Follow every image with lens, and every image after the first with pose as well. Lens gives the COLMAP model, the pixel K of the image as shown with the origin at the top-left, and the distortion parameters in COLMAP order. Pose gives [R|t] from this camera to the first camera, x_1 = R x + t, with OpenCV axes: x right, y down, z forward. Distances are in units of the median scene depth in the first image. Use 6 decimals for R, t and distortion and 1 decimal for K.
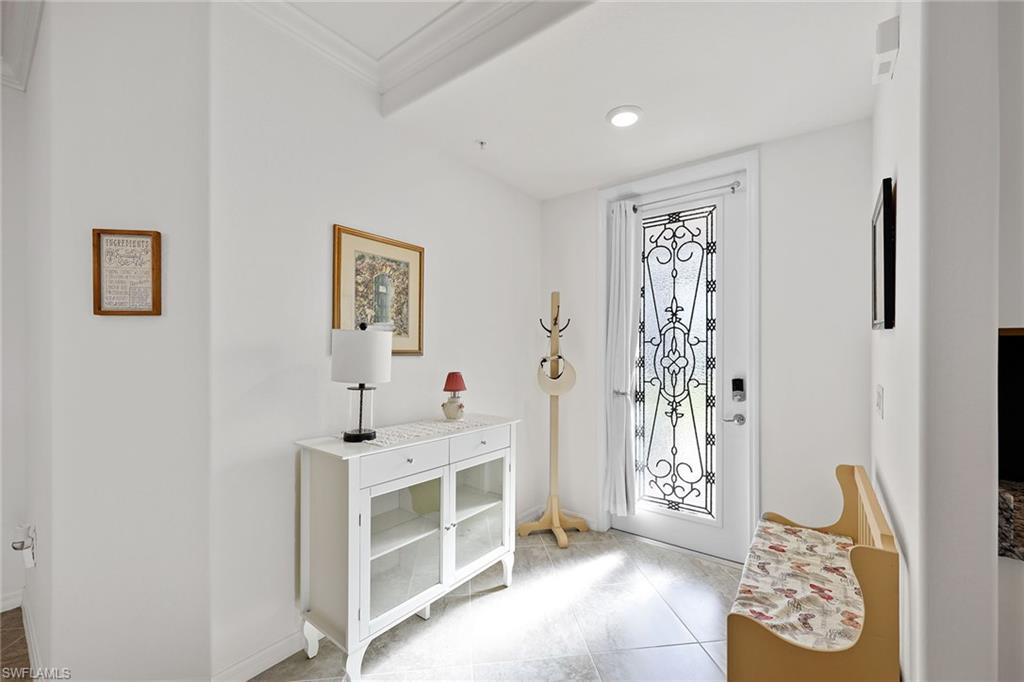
lens RADIAL K [[413.3, 0, 513.6], [0, 413.3, 351.8], [0, 0, 1]] dist [0.000460, 0.000049]
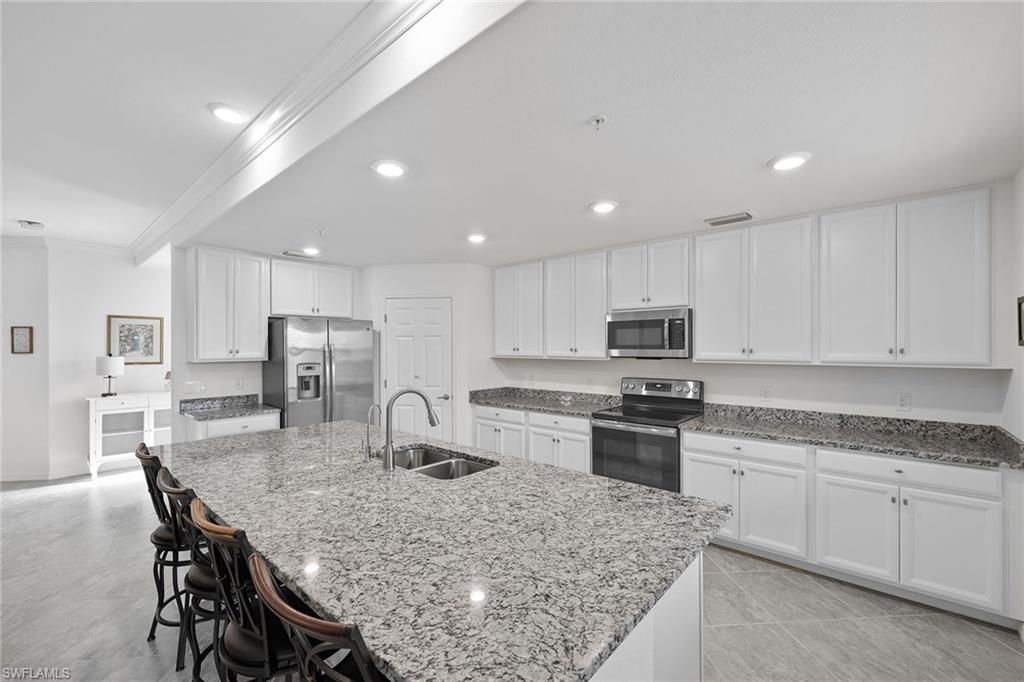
lens RADIAL K [[419.0, 0, 516.2], [0, 419.0, 345.1], [0, 0, 1]] dist [-0.002625, -0.000334]
pose [[0.998135, -0.003544, -0.060938, 2.283476], [0.003335, 0.999988, -0.003532, -0.098374], [0.060950, 0.003322, 0.998135, -1.465789]]
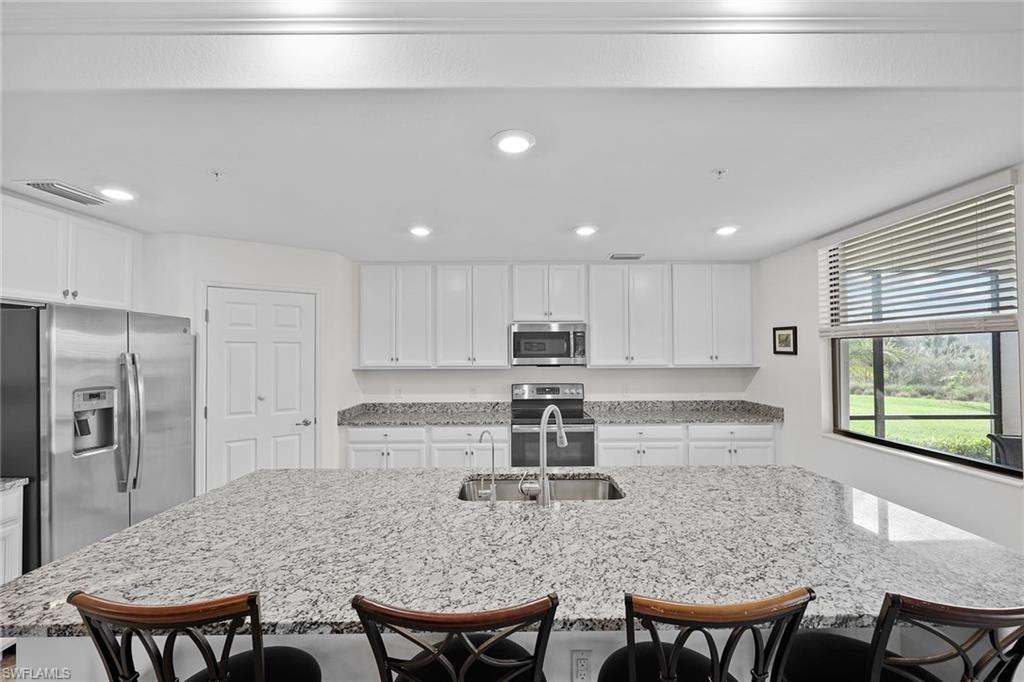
lens RADIAL K [[410.6, 0, 513.7], [0, 410.6, 343.0], [0, 0, 1]] dist [0.000355, -0.000045]
pose [[0.795954, 0.009225, 0.605287, 1.353305], [0.007076, 0.999674, -0.024541, -0.108577], [-0.605316, 0.023817, 0.795629, -1.093344]]
